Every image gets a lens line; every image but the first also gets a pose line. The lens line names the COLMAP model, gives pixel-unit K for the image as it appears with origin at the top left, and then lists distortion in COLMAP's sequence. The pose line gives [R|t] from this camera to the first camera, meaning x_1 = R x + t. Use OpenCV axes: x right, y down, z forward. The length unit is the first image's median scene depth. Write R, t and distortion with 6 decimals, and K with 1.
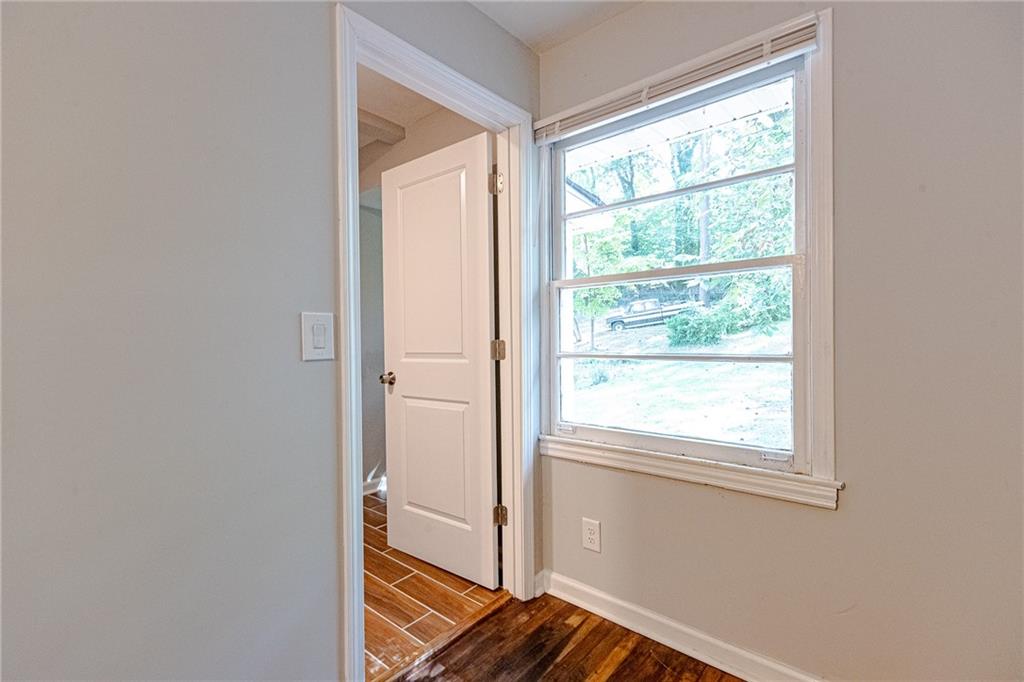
lens RADIAL K [[462.8, 0, 509.3], [0, 462.8, 340.9], [0, 0, 1]] dist [-0.003297, 0.000990]
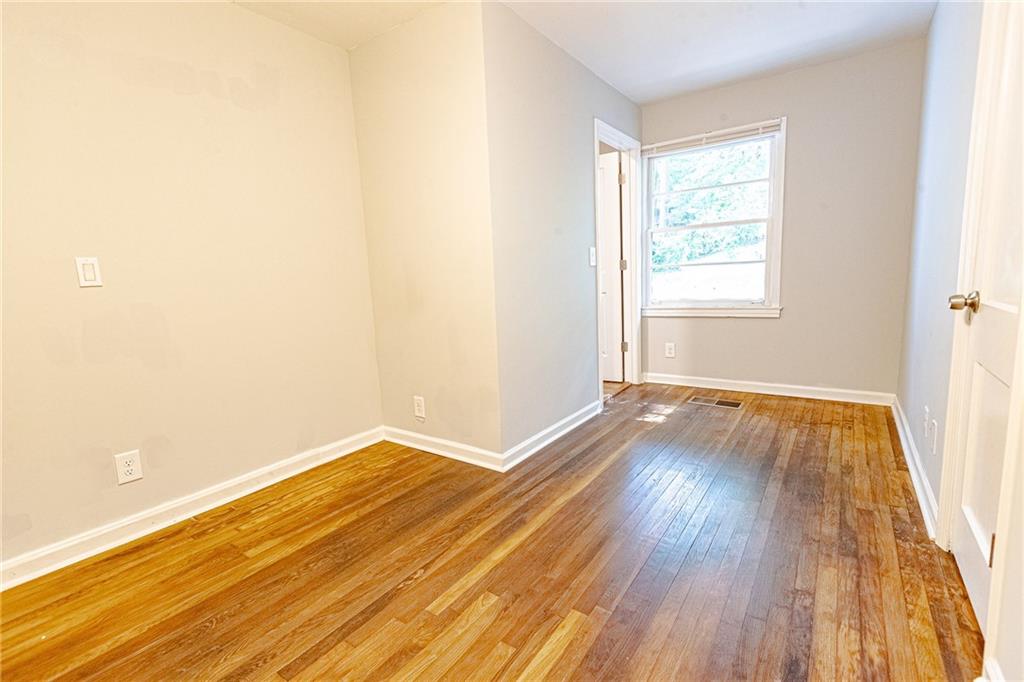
lens RADIAL K [[462.8, 0, 512.8], [0, 462.8, 339.0], [0, 0, 1]] dist [-0.003297, 0.000990]
pose [[0.995074, -0.047304, 0.087121, -0.692887], [0.035148, 0.990068, 0.136125, 0.048147], [-0.092695, -0.132392, 0.986854, -0.981847]]
